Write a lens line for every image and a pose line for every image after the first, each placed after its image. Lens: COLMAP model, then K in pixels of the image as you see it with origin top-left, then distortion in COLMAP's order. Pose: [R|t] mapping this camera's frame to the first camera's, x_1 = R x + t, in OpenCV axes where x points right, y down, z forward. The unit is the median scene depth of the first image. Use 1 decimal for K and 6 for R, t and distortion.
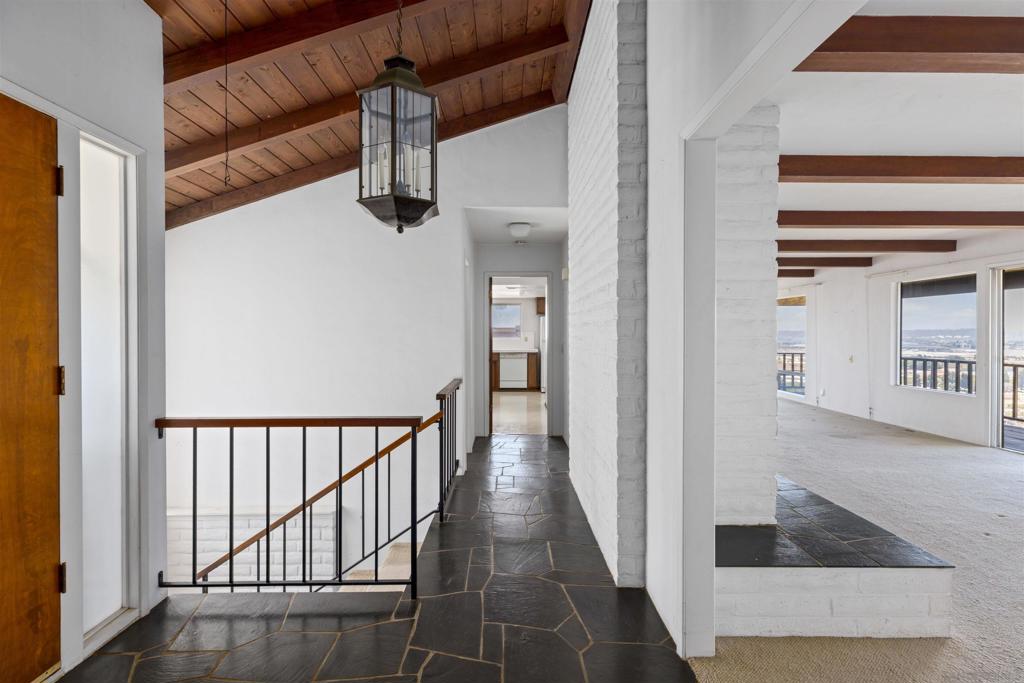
lens RADIAL K [[457.7, 0, 511.3], [0, 457.7, 339.1], [0, 0, 1]] dist [0.010093, -0.001270]
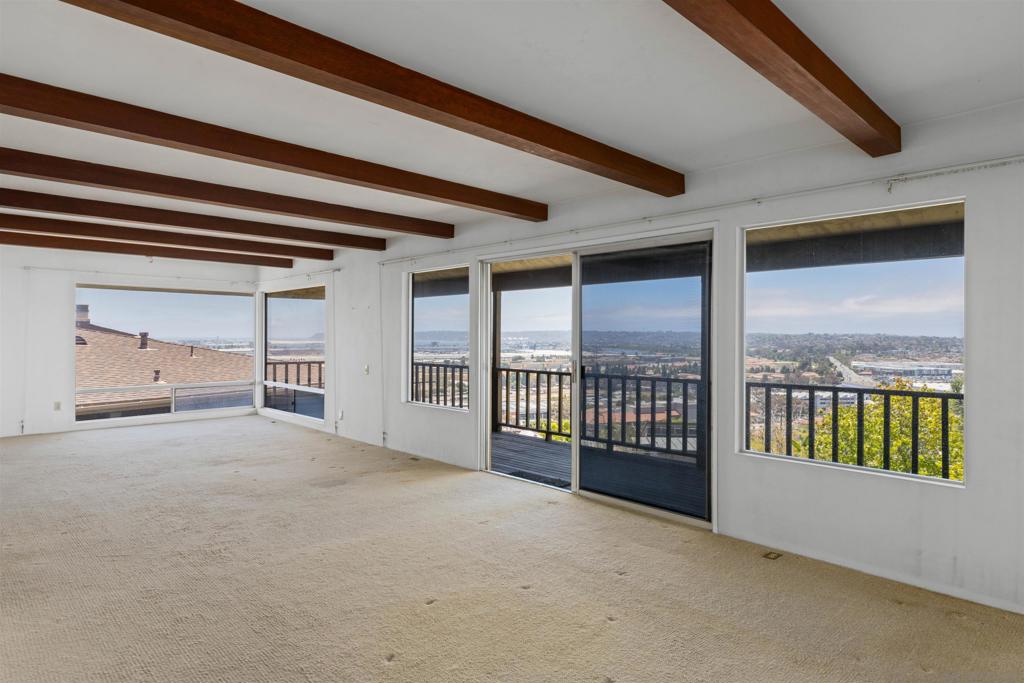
lens RADIAL K [[585.9, 0, 512.8], [0, 585.9, 339.9], [0, 0, 1]] dist [-0.001280, 0.000797]
pose [[0.728470, -0.003820, 0.685067, 0.609628], [0.006077, 0.999981, -0.000886, -0.010073], [-0.685051, 0.004809, 0.728479, 0.304805]]
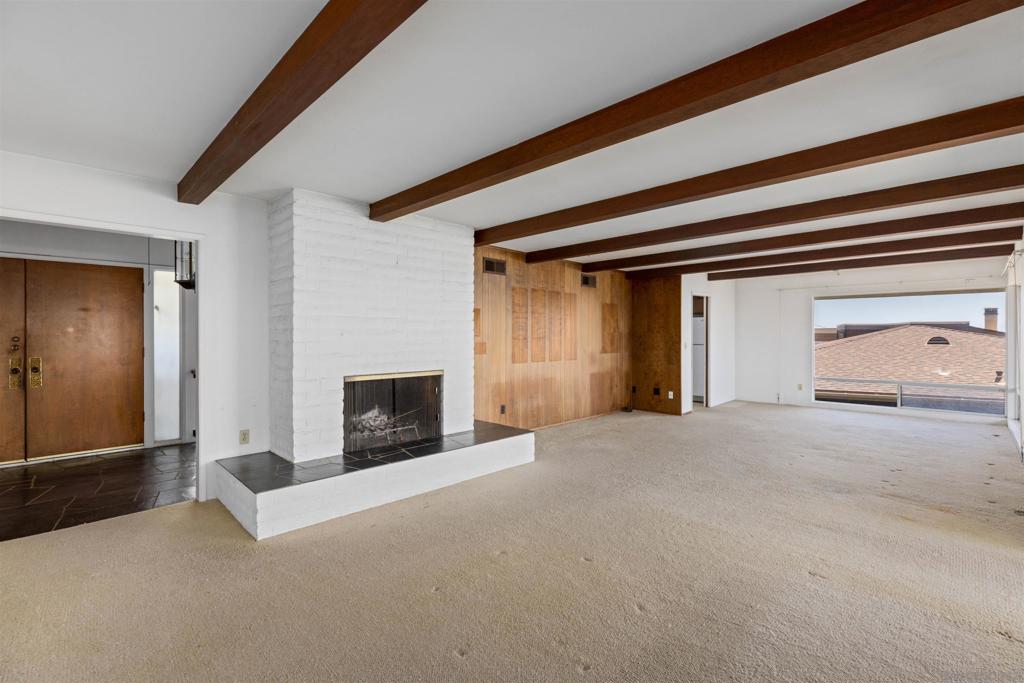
lens RADIAL K [[457.7, 0, 516.4], [0, 457.7, 336.5], [0, 0, 1]] dist [0.010093, -0.001270]
pose [[0.698211, 0.000862, -0.715892, 1.736302], [-0.007859, 0.999948, -0.006461, -0.009665], [0.715849, 0.010137, 0.698181, 0.372083]]
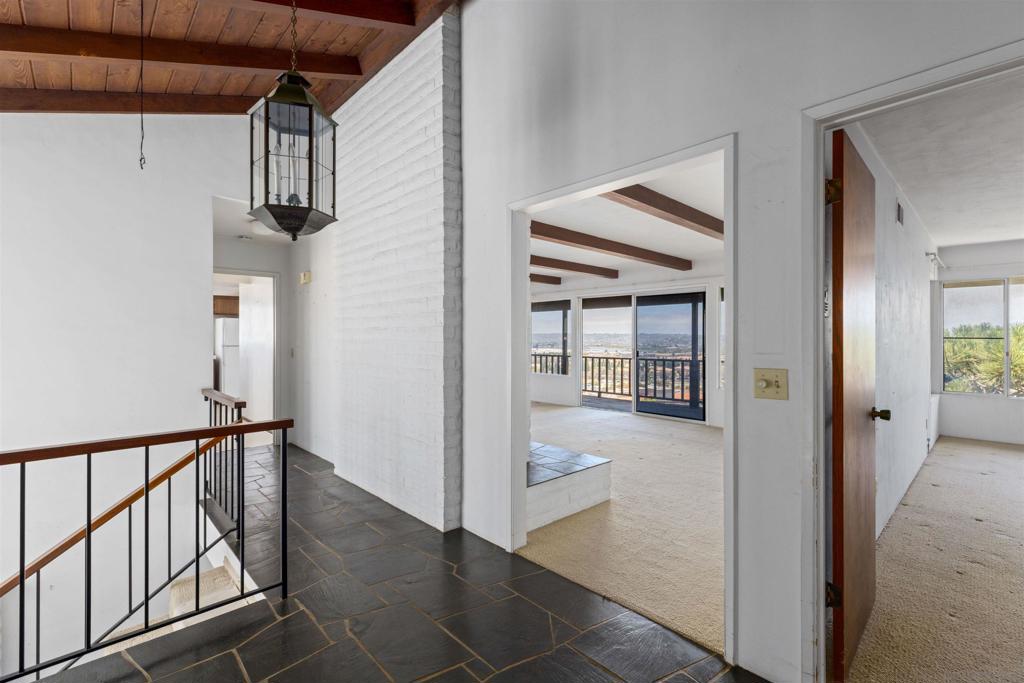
lens RADIAL K [[457.7, 0, 514.4], [0, 457.7, 340.1], [0, 0, 1]] dist [0.010093, -0.001270]
pose [[0.737203, -0.005892, 0.675646, -0.386186], [0.010136, 0.999946, -0.002340, 0.001533], [-0.675595, 0.008573, 0.737223, -0.072571]]
